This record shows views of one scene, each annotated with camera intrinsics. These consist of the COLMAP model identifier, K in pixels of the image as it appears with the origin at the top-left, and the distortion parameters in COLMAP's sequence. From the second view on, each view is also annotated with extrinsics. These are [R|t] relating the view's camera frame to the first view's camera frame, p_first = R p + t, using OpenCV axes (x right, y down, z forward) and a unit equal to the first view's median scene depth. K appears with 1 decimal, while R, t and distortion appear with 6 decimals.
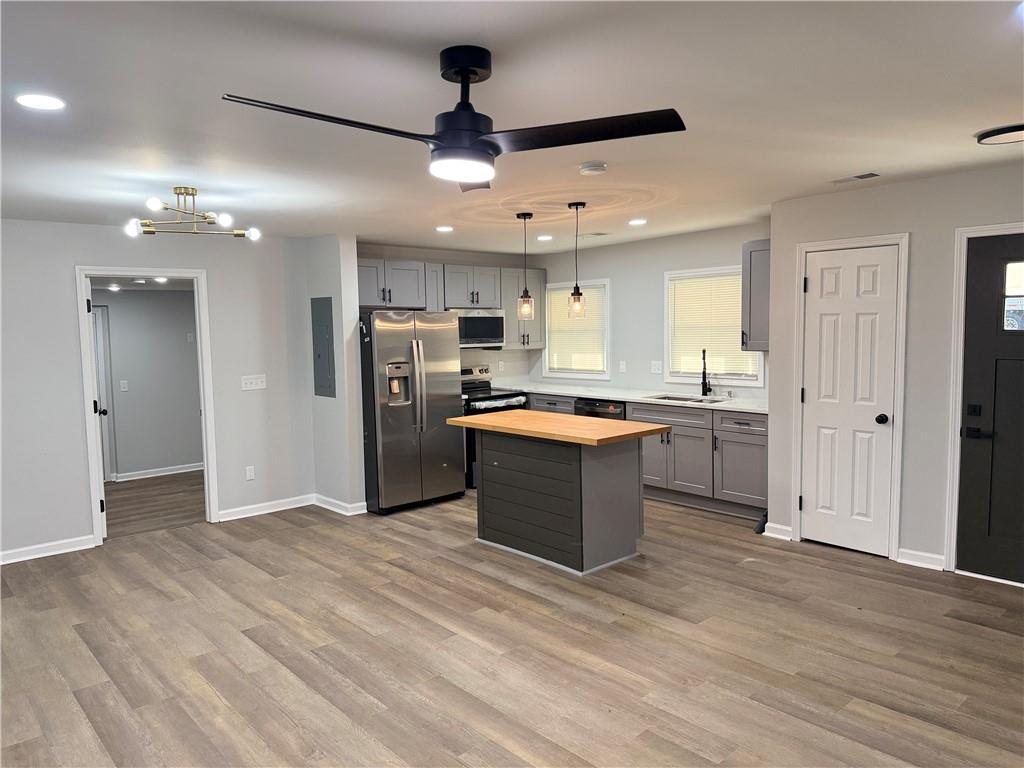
lens RADIAL K [[722.4, 0, 508.1], [0, 722.4, 380.3], [0, 0, 1]] dist [0.056966, -0.067997]
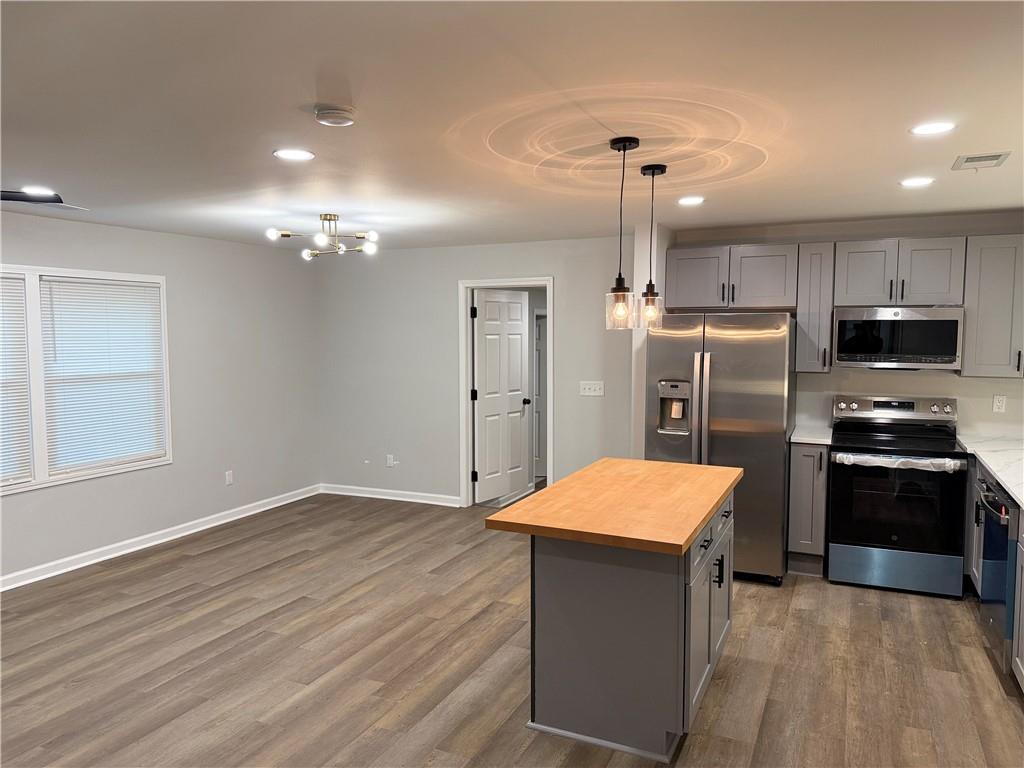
lens RADIAL K [[722.4, 0, 512.6], [0, 722.4, 389.9], [0, 0, 1]] dist [0.056966, -0.067997]
pose [[0.378322, 0.102229, -0.920012, 0.692622], [-0.074489, 0.994022, 0.079822, -0.087259], [0.922672, 0.038332, 0.383676, 0.742729]]
